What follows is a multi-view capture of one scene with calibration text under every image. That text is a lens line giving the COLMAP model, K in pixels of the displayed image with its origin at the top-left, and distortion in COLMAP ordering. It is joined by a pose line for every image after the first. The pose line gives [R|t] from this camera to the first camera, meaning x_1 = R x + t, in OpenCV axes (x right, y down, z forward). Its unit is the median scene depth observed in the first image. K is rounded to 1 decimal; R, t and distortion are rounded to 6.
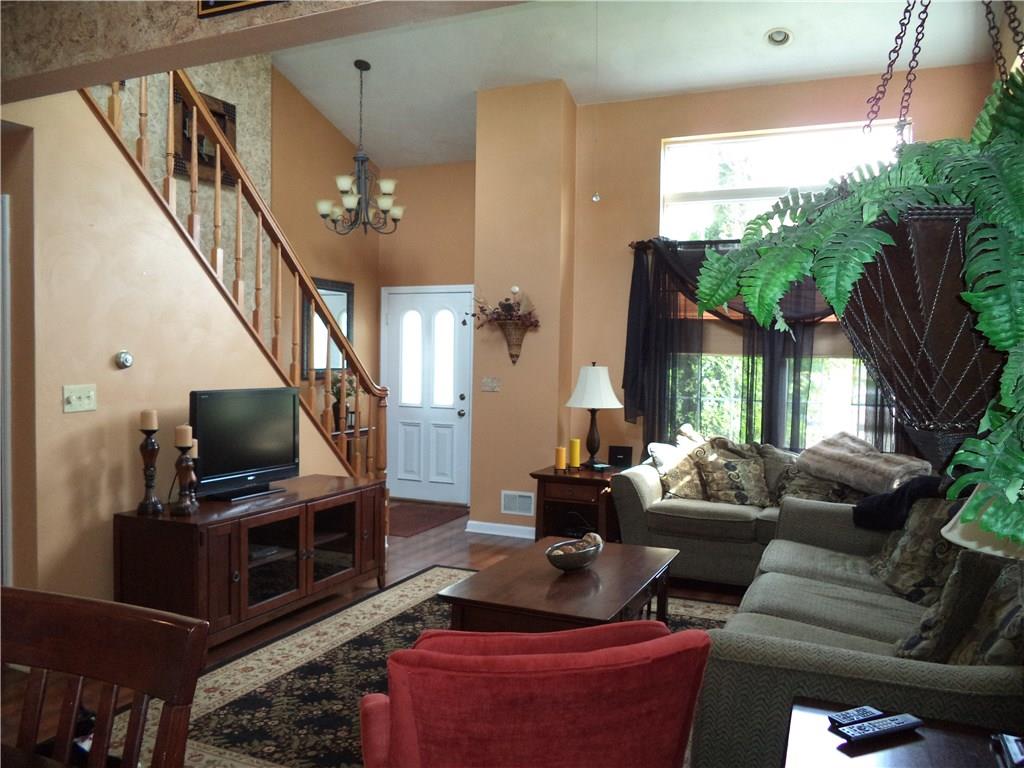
lens RADIAL K [[823.1, 0, 512.0], [0, 823.1, 384.0], [0, 0, 1]] dist [-0.007825, -0.007778]
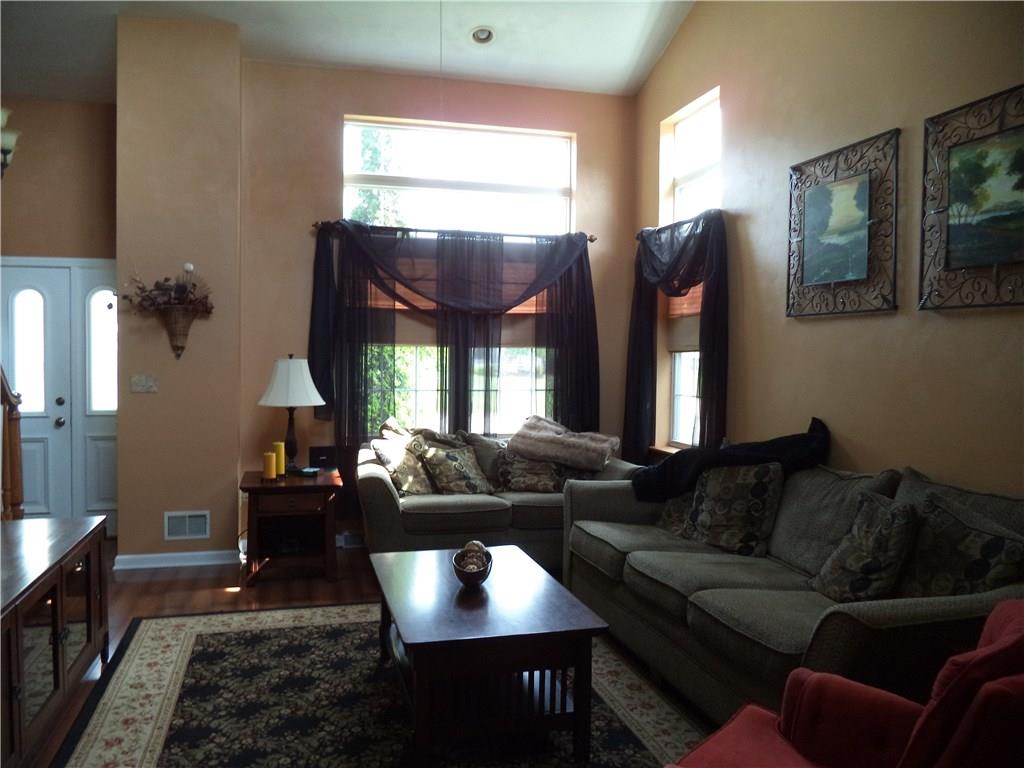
lens RADIAL K [[823.1, 0, 512.0], [0, 823.1, 384.0], [0, 0, 1]] dist [-0.007825, -0.007778]
pose [[0.777475, -0.035831, 0.627893, -0.301429], [0.026496, 0.999355, 0.024221, -0.010822], [-0.628356, -0.002195, 0.777923, 0.175526]]
